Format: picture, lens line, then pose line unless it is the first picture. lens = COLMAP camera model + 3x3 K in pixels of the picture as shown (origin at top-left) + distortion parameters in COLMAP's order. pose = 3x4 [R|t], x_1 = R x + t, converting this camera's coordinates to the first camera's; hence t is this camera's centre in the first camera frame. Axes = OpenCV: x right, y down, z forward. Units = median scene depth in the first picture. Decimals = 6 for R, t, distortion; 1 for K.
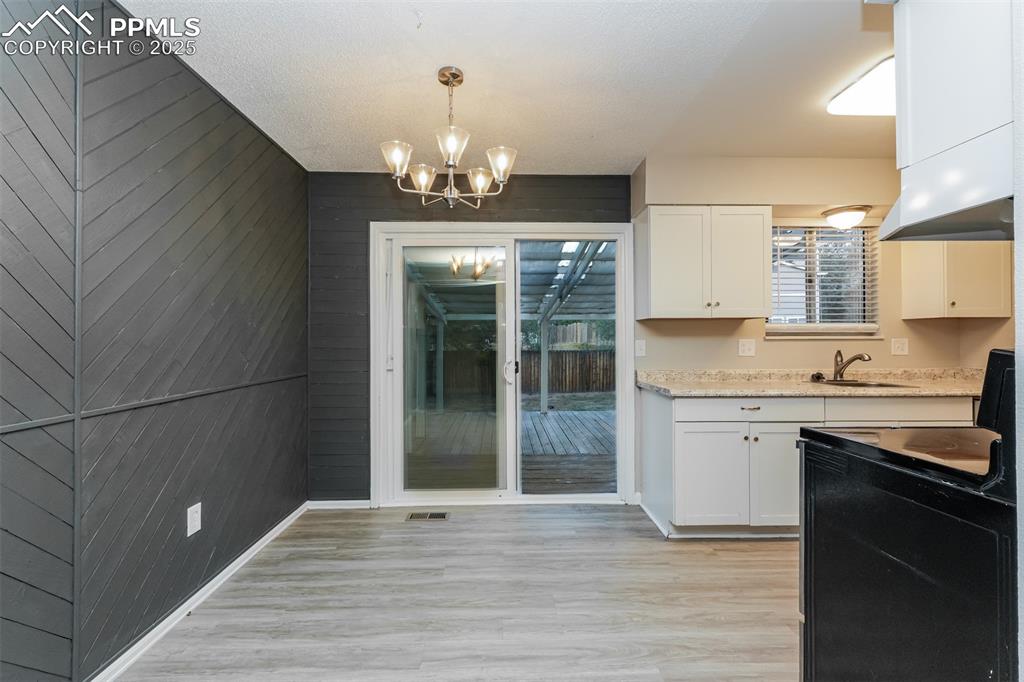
lens RADIAL K [[433.9, 0, 510.4], [0, 433.9, 341.8], [0, 0, 1]] dist [0.004625, 0.000879]
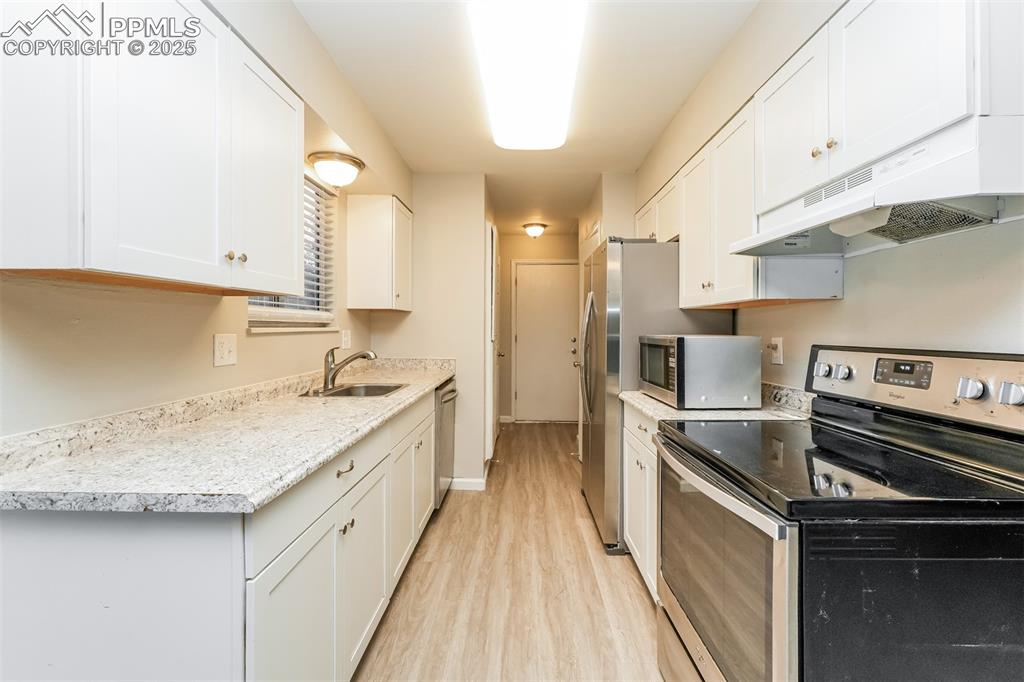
lens RADIAL K [[433.9, 0, 510.4], [0, 433.9, 331.5], [0, 0, 1]] dist [0.004625, 0.000879]
pose [[0.040838, -0.008320, 0.999131, 0.032055], [-0.008326, 0.999928, 0.008666, -0.015622], [-0.999131, -0.008672, 0.040766, 0.639980]]
